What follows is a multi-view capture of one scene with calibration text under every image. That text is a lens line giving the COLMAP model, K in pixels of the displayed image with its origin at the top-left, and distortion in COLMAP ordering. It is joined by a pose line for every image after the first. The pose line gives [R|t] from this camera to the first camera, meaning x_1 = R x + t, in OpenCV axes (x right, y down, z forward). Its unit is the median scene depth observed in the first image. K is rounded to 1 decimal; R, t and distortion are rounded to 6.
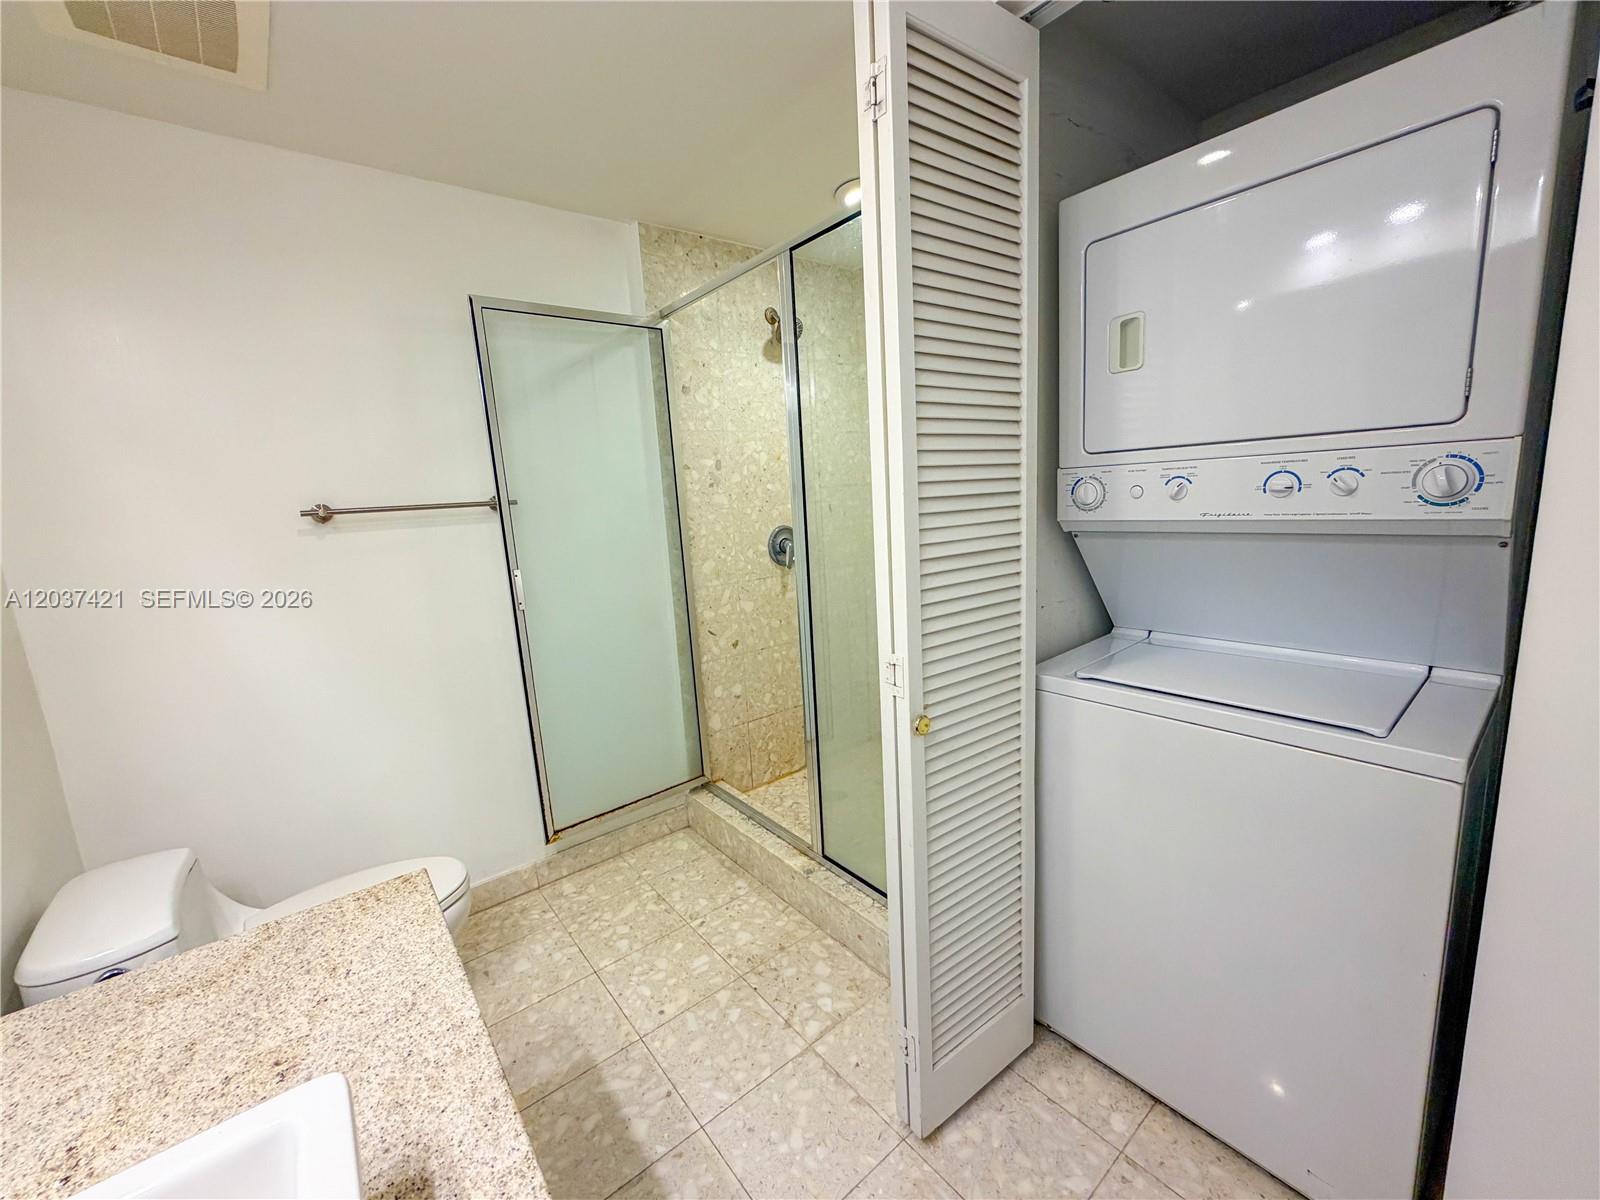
lens RADIAL K [[638.2, 0, 799.1], [0, 638.2, 600.9], [0, 0, 1]] dist [0.001421, -0.000359]
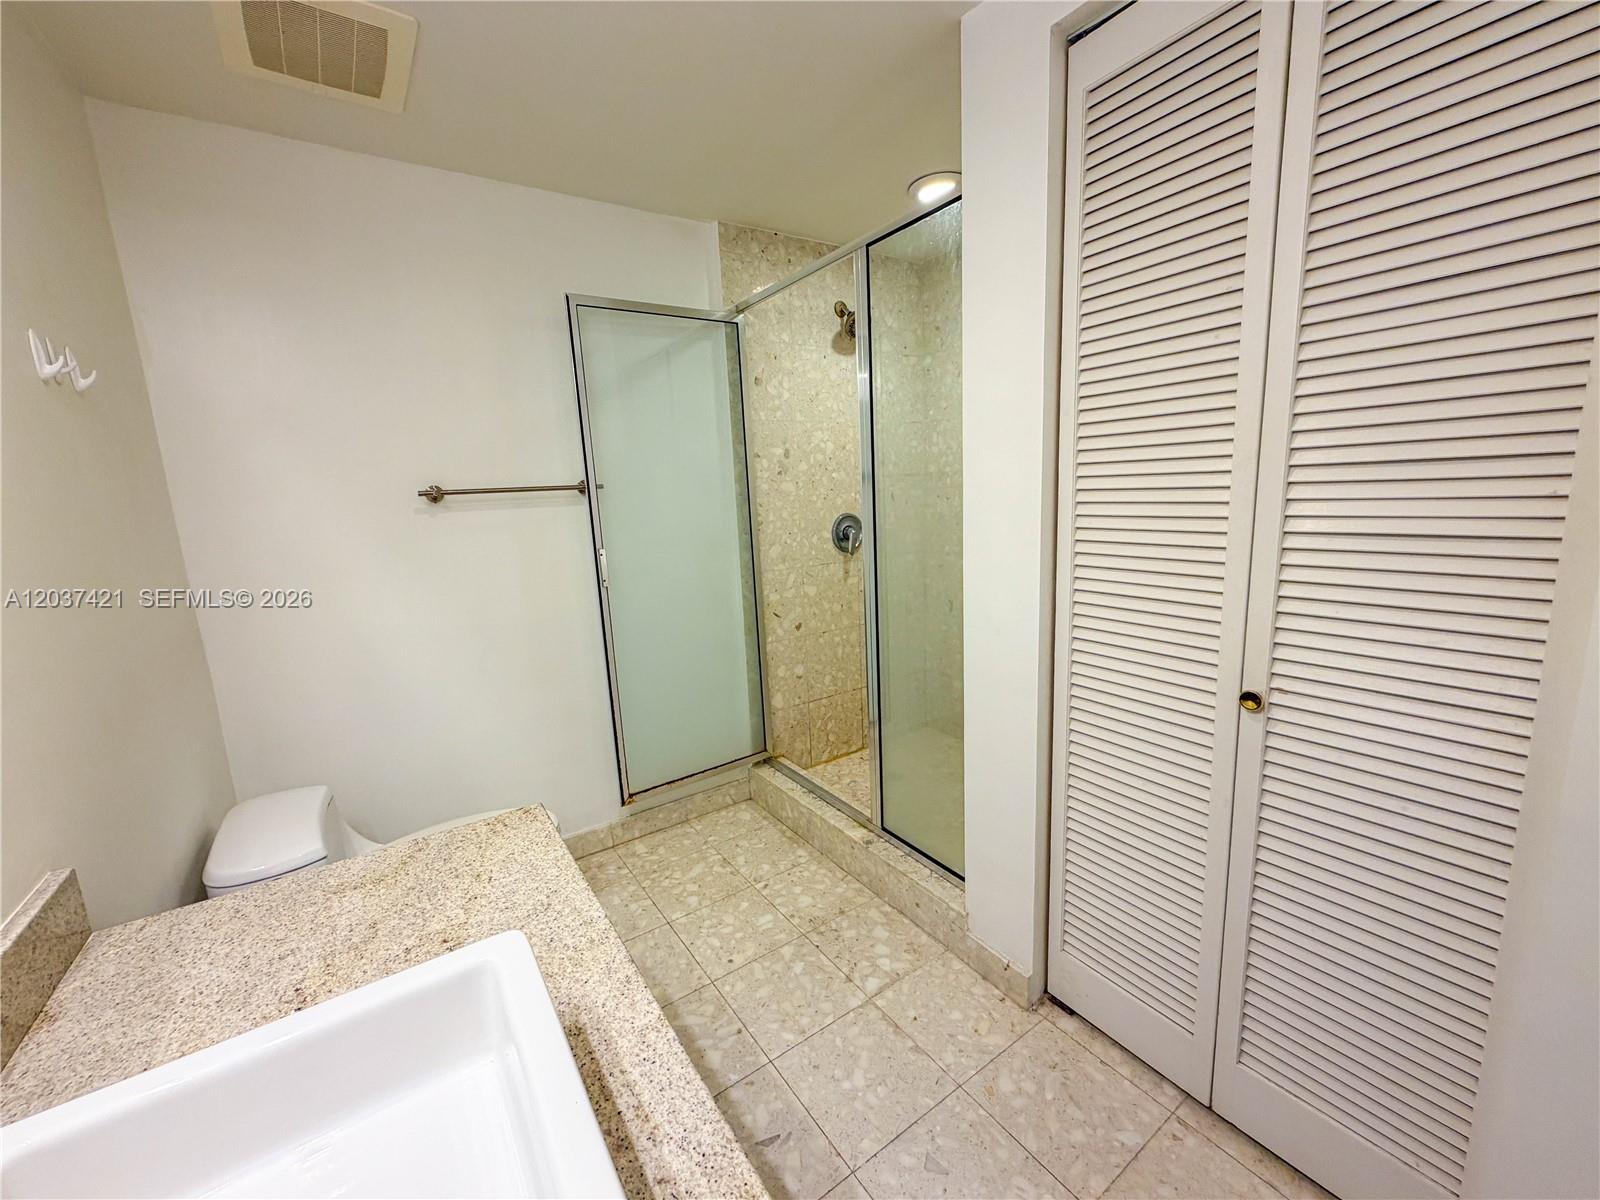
lens RADIAL K [[638.2, 0, 799.2], [0, 638.2, 601.0], [0, 0, 1]] dist [0.001421, -0.000359]
pose [[0.996810, 0.022842, -0.076475, -0.028183], [-0.022111, 0.999702, 0.010389, 0.021415], [0.076689, -0.008665, 0.997017, -0.051602]]
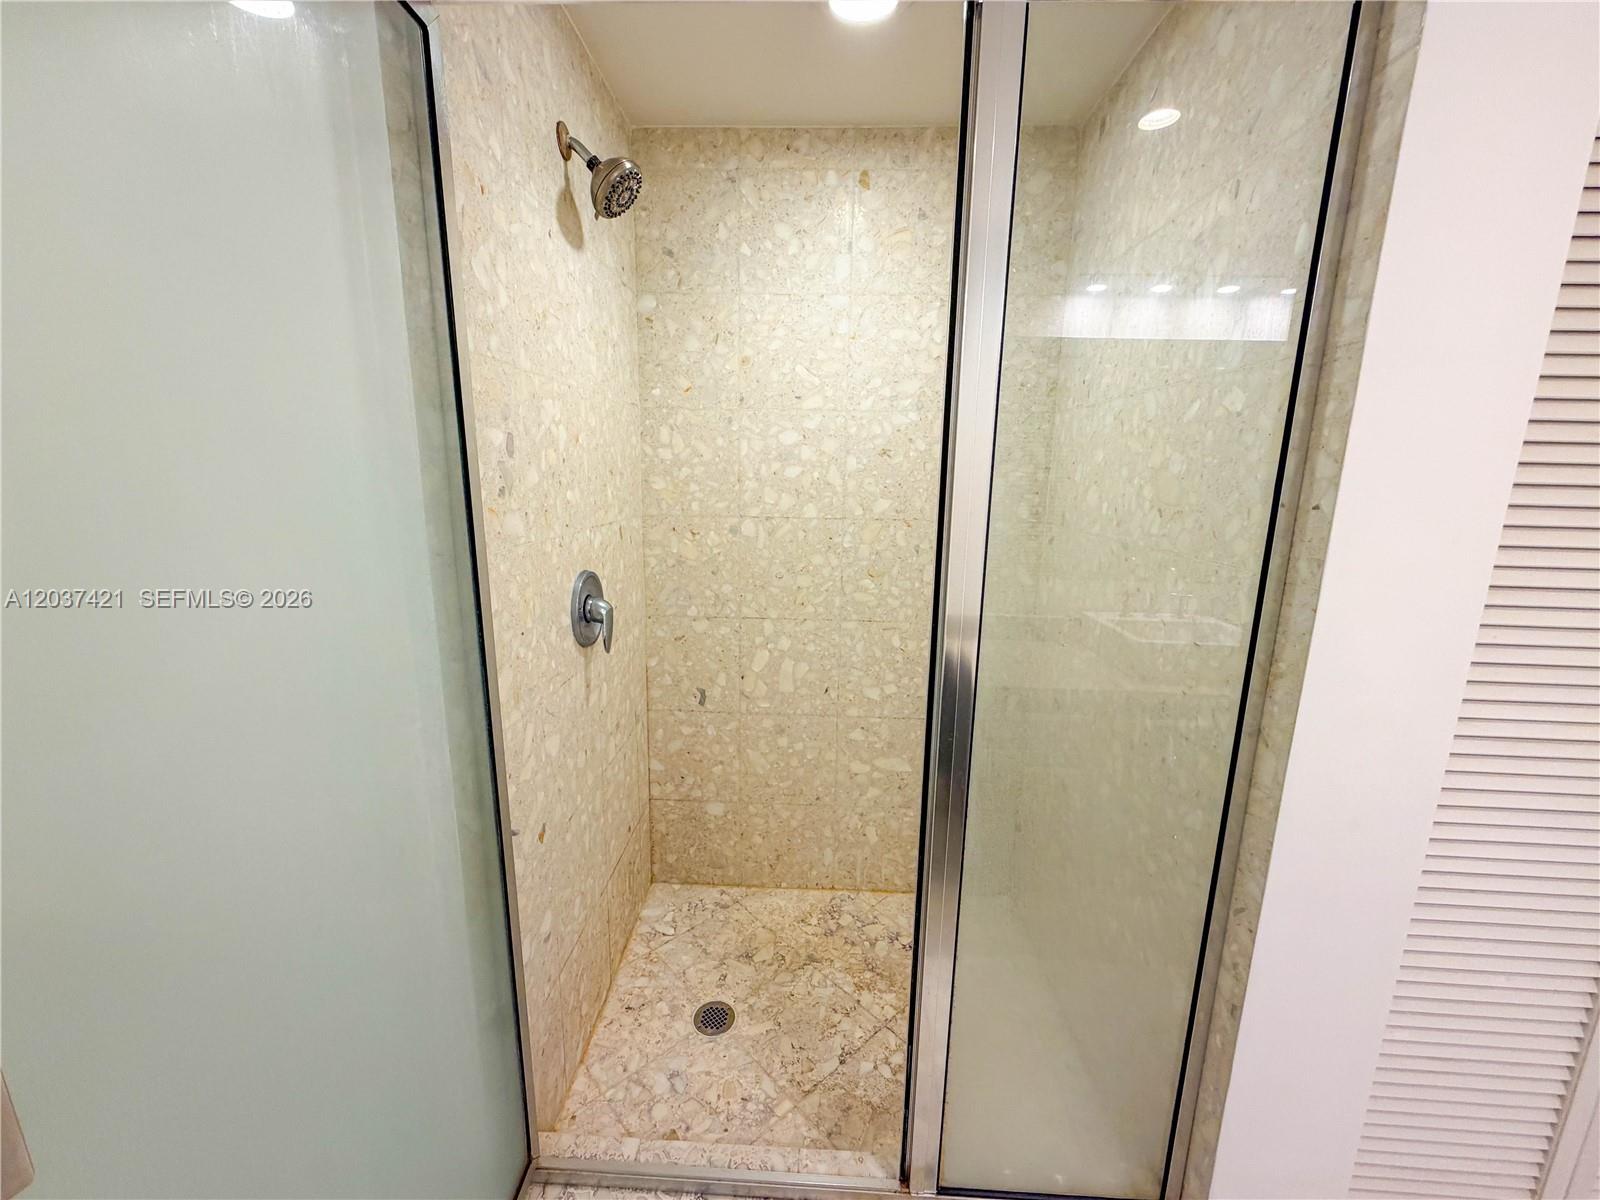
lens RADIAL K [[638.2, 0, 804.8], [0, 638.2, 601.2], [0, 0, 1]] dist [0.001421, -0.000359]
pose [[0.652351, -0.090145, 0.752537, -0.435902], [0.084803, 0.995348, 0.045717, -0.148293], [-0.753158, 0.033994, 0.656961, 0.764873]]
